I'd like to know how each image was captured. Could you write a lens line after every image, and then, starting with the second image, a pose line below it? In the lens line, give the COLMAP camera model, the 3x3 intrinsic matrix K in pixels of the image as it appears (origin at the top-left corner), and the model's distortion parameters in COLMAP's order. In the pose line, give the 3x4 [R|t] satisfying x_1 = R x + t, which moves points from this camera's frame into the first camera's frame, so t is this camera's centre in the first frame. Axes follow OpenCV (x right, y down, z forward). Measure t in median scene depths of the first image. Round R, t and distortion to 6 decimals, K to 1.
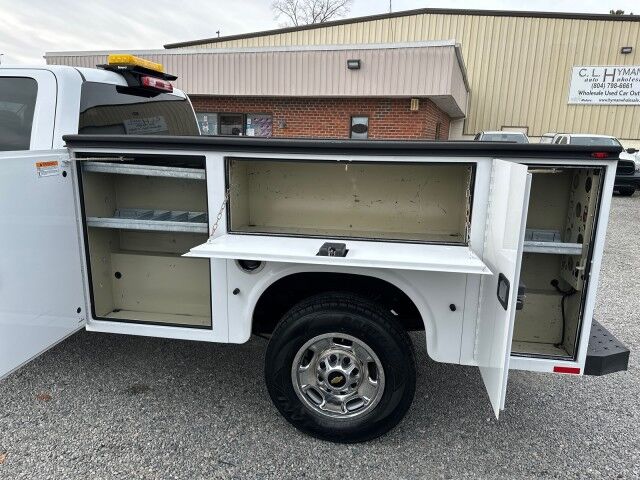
lens RADIAL K [[449.5, 0, 321.4], [0, 449.5, 239.7], [0, 0, 1]] dist [0.060833, -0.068960]
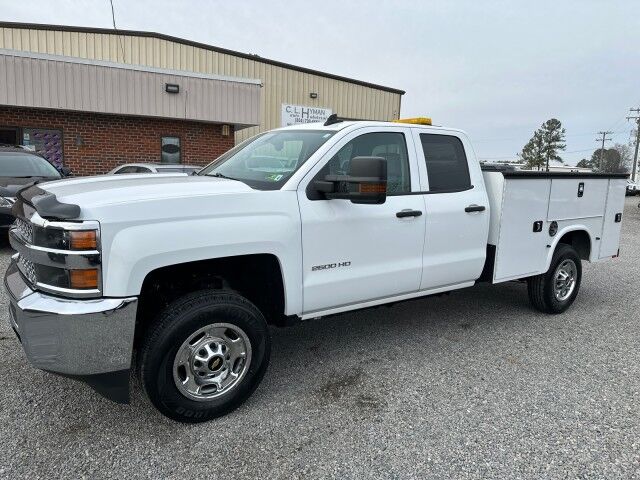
lens RADIAL K [[446.7, 0, 320.8], [0, 446.7, 237.4], [0, 0, 1]] dist [0.111422, -0.164735]
pose [[0.720214, -0.113447, 0.684414, -0.428584], [0.138834, 0.990152, 0.018029, -0.019156], [-0.679719, 0.082035, 0.728871, 0.035585]]
